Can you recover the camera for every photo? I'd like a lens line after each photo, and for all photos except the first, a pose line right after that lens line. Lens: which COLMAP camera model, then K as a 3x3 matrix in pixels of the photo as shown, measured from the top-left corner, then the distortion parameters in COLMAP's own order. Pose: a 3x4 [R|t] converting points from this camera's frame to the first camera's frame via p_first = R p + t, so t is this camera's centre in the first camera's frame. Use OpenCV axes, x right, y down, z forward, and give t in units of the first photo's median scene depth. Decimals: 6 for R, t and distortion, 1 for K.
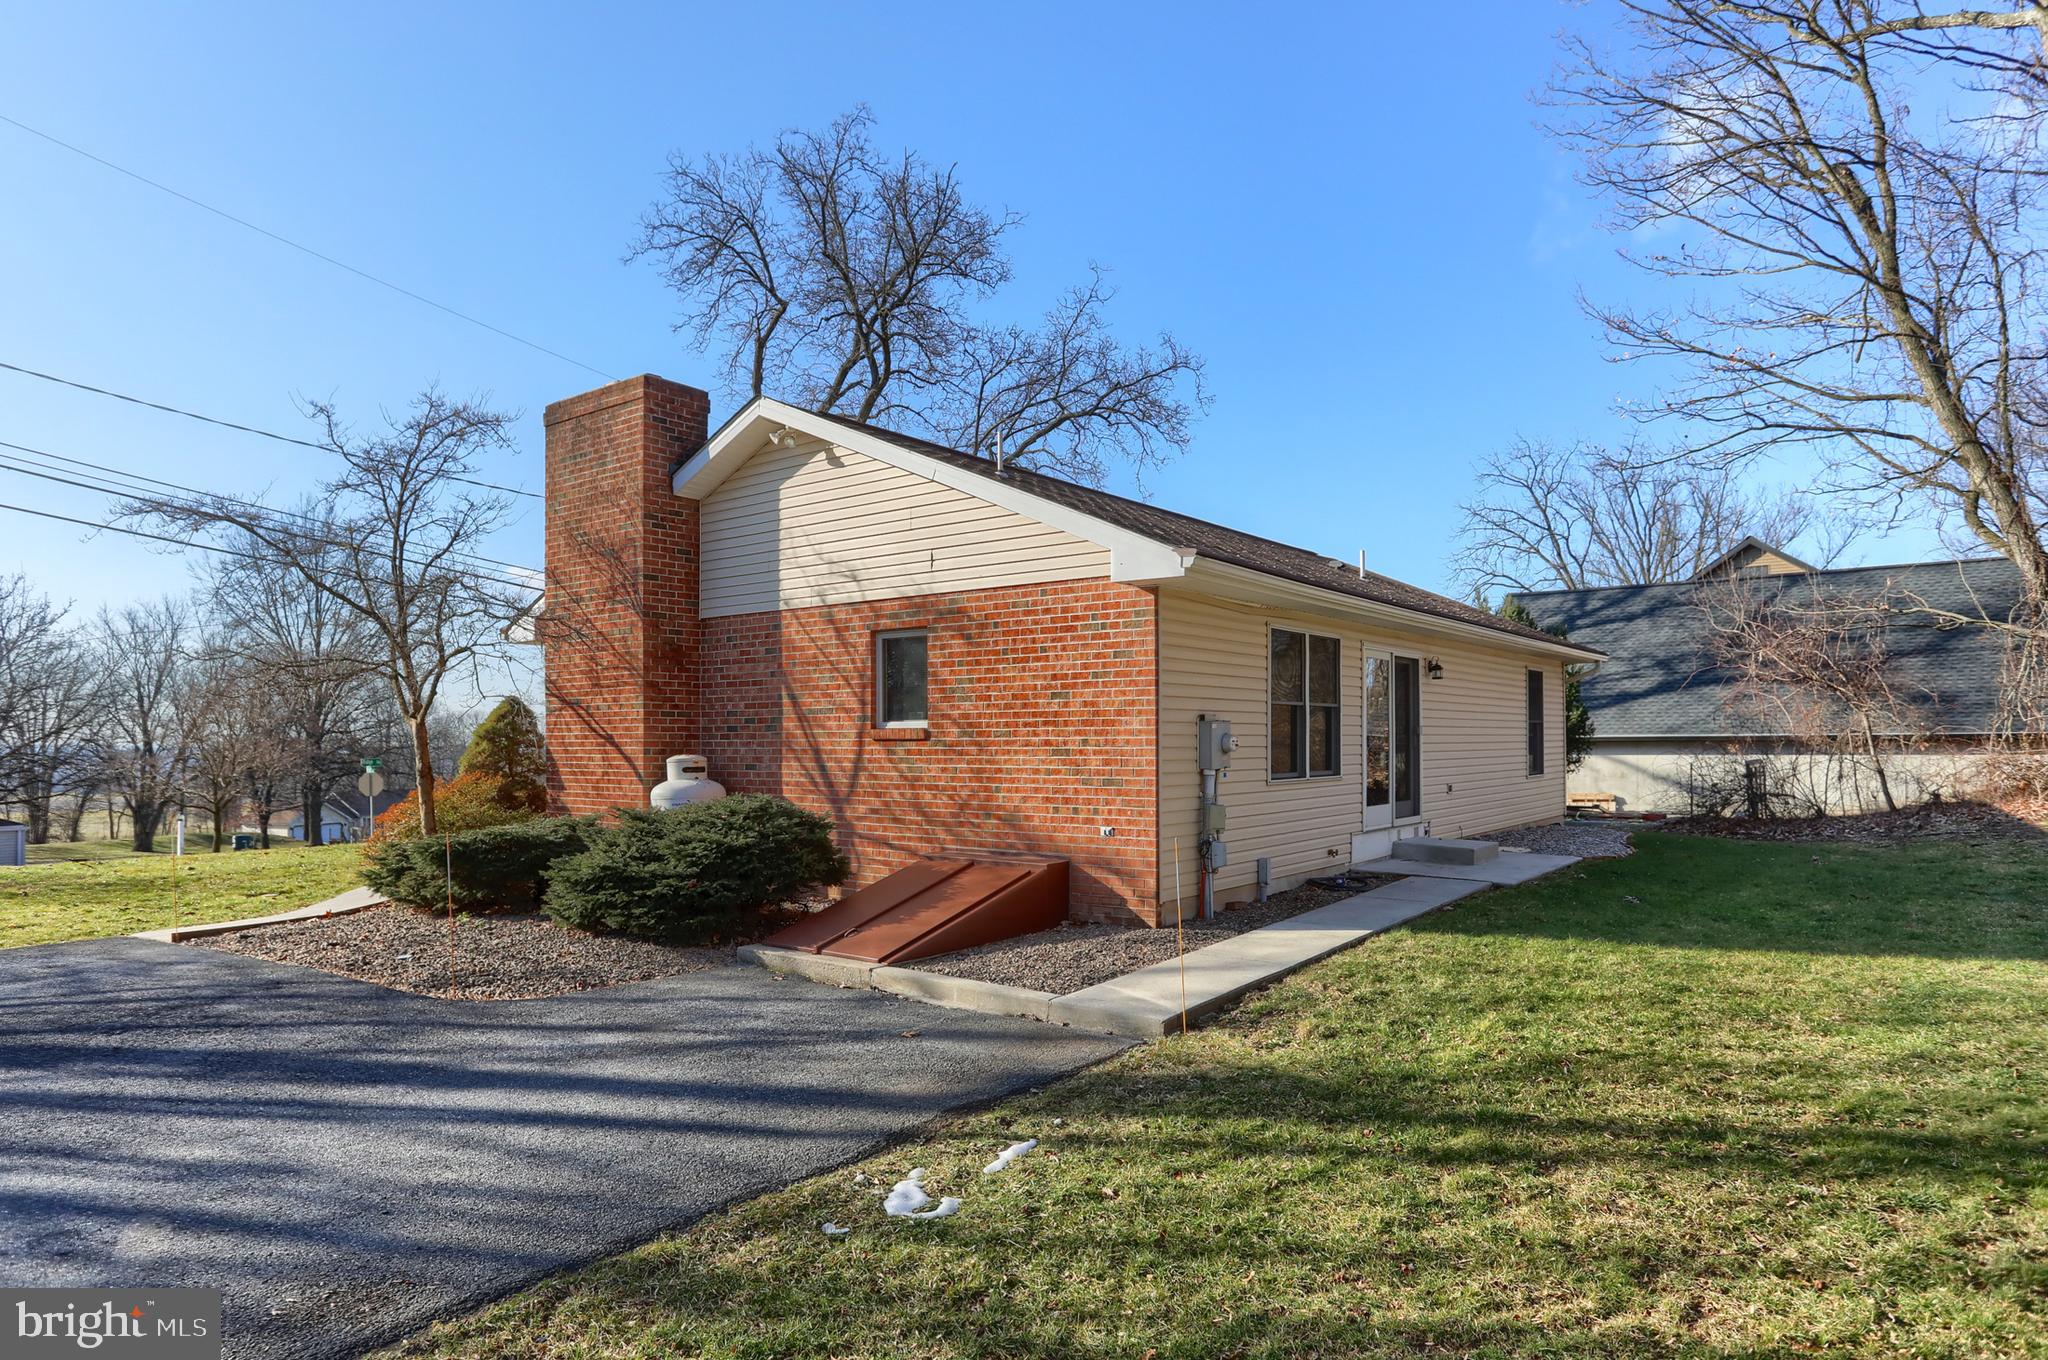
lens RADIAL K [[1210.5, 0, 1019.4], [0, 1210.5, 747.7], [0, 0, 1]] dist [-0.021677, -0.000162]
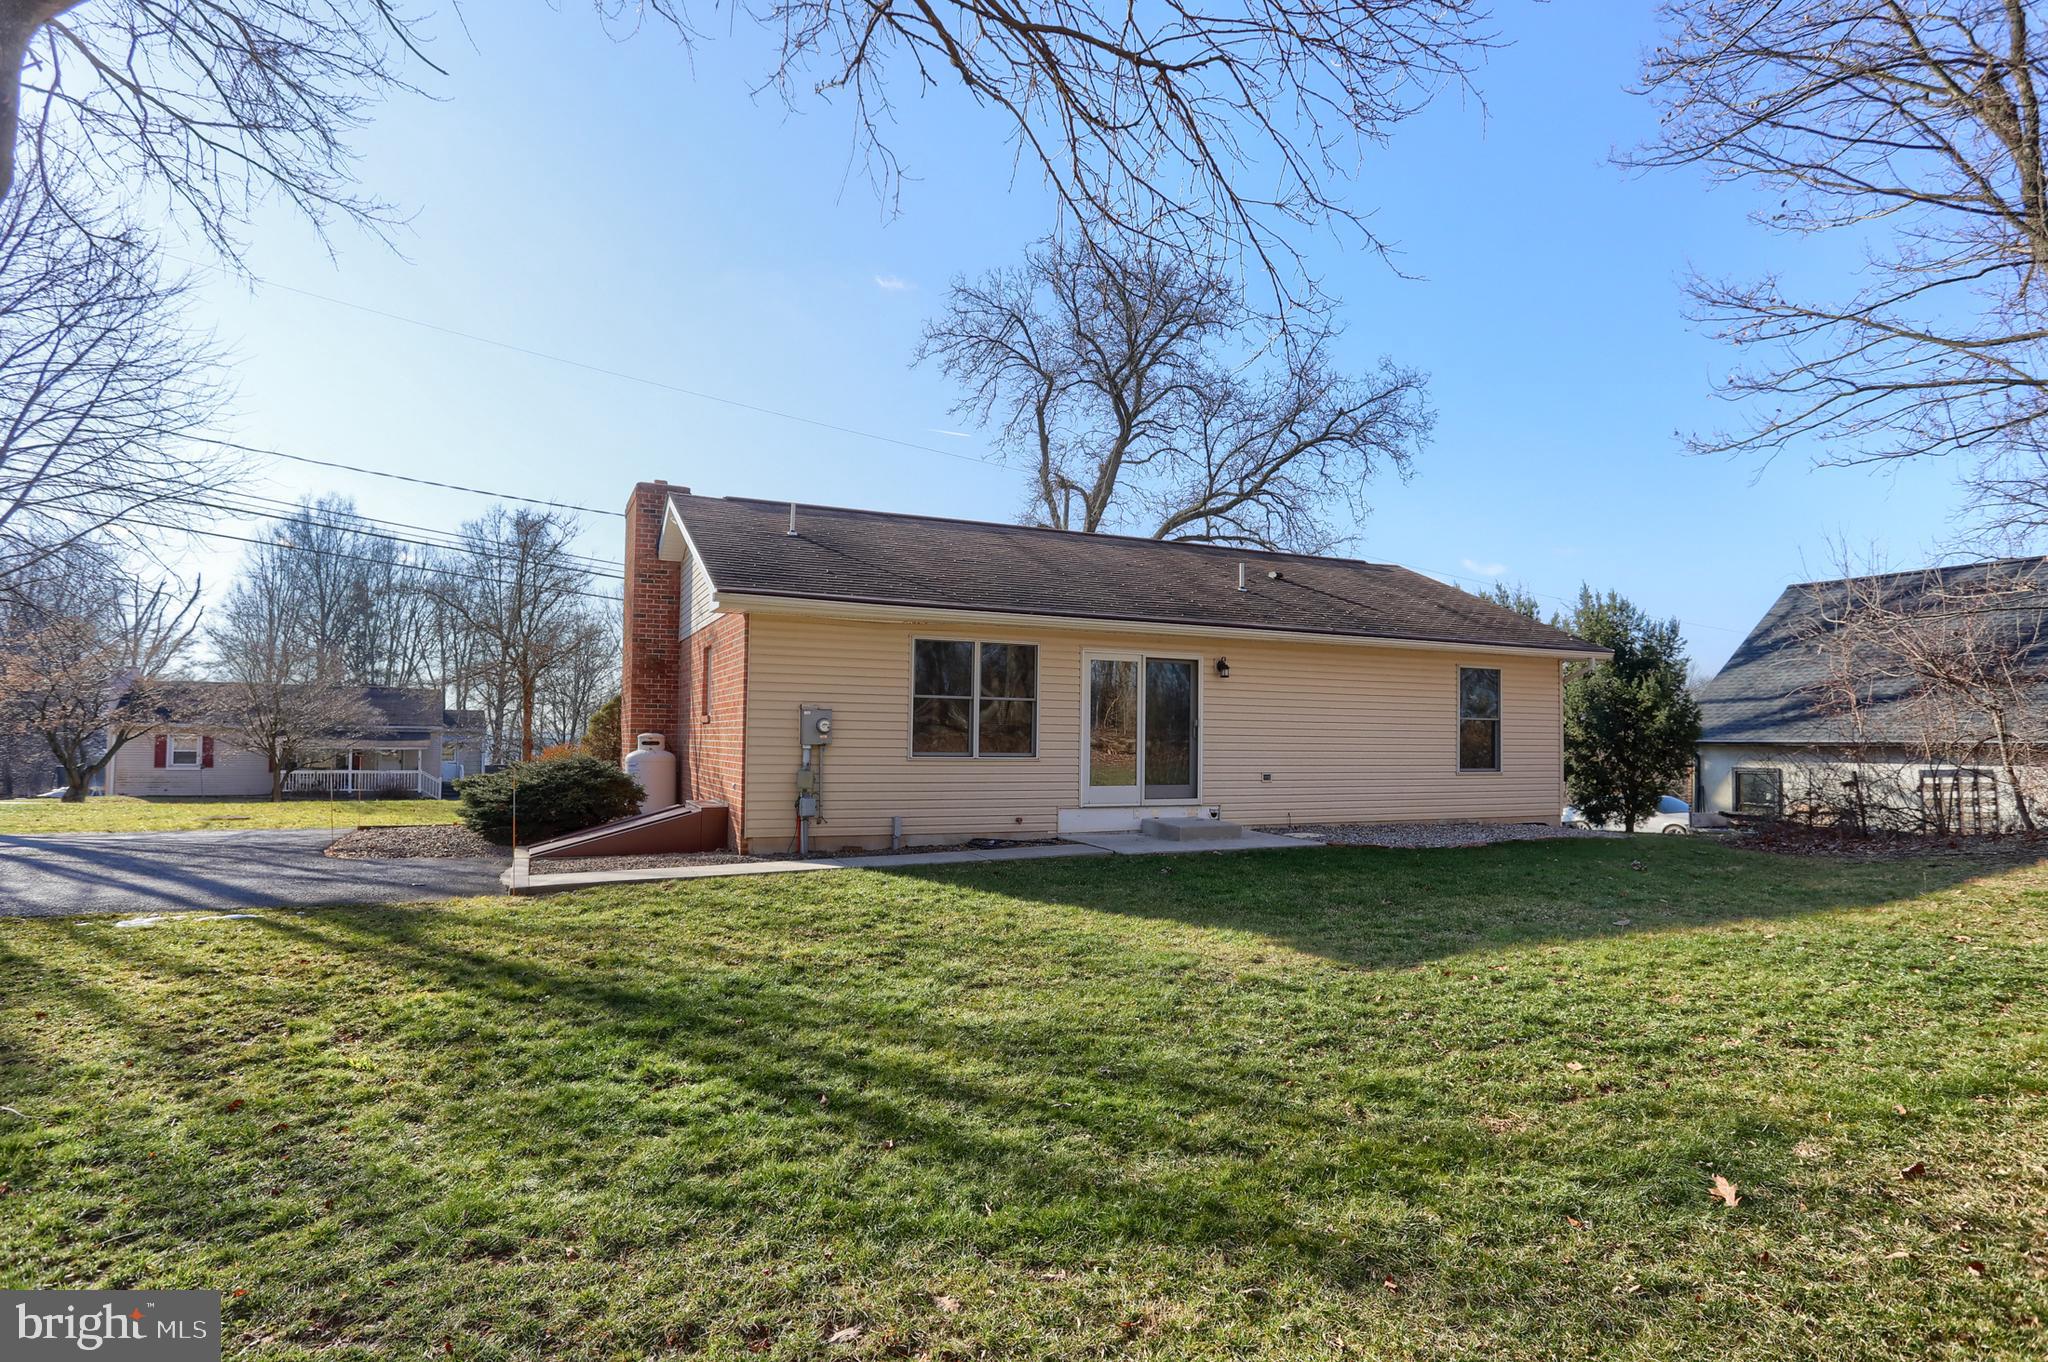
lens RADIAL K [[1099.0, 0, 1030.0], [0, 1099.0, 713.0], [0, 0, 1]] dist [0.001082, 0.001805]
pose [[0.891358, 0.008085, -0.453228, 0.492703], [-0.022101, 0.999427, -0.025638, 0.004402], [0.452761, 0.032869, 0.891026, 0.002632]]
